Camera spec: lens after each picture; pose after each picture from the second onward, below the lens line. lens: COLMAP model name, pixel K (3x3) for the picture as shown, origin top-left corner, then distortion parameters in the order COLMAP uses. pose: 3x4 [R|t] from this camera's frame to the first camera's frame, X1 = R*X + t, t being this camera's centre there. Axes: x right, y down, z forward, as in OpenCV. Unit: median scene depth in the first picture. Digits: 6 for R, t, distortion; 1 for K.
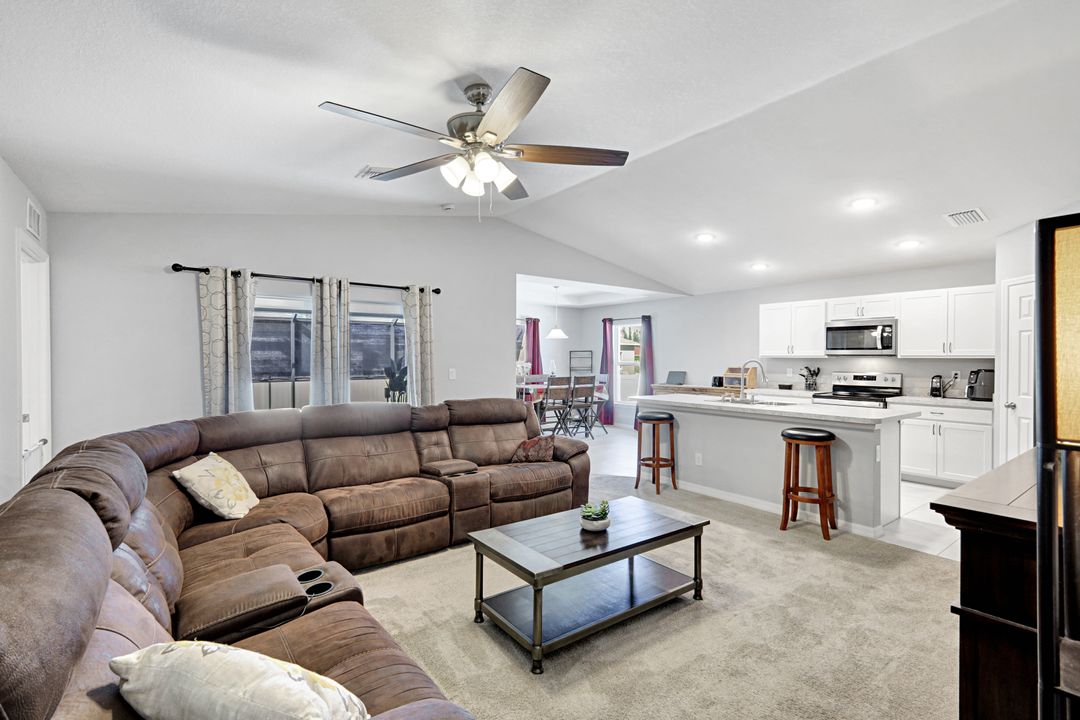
lens RADIAL K [[497.8, 0, 542.4], [0, 497.8, 359.7], [0, 0, 1]] dist [0.015811, -0.000160]
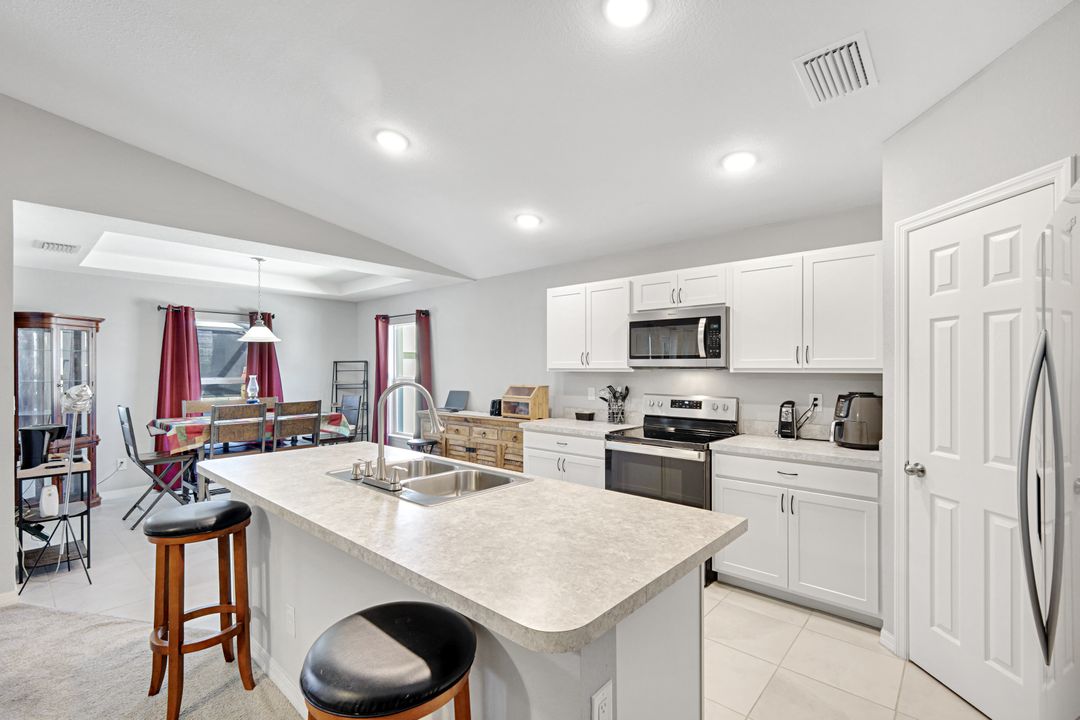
lens RADIAL K [[479.6, 0, 539.6], [0, 479.6, 366.3], [0, 0, 1]] dist [-0.000365, 0.000276]
pose [[0.983762, -0.004090, 0.179431, 0.360286], [0.005481, 0.999959, -0.007254, -0.007102], [-0.179394, 0.008120, 0.983744, 0.451471]]
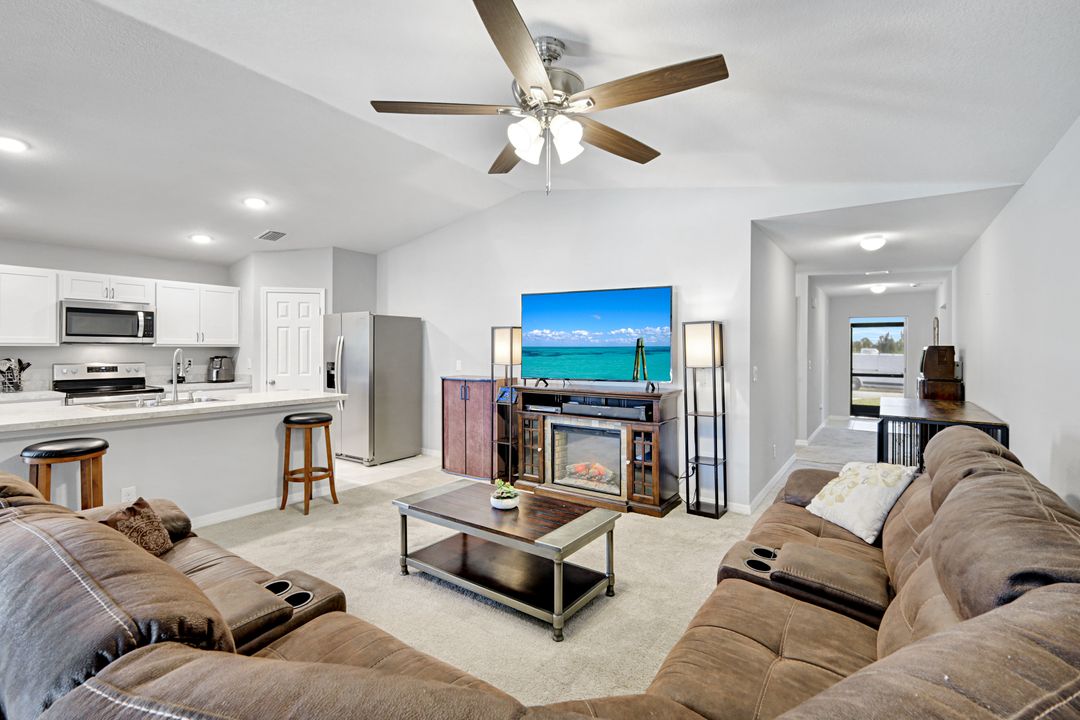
lens RADIAL K [[497.8, 0, 535.6], [0, 497.8, 348.9], [0, 0, 1]] dist [0.015811, -0.000160]
pose [[-0.295821, -0.007183, 0.955216, -0.408832], [-0.000344, 0.999972, 0.007413, -0.005632], [-0.955243, 0.001864, -0.295815, 0.543075]]
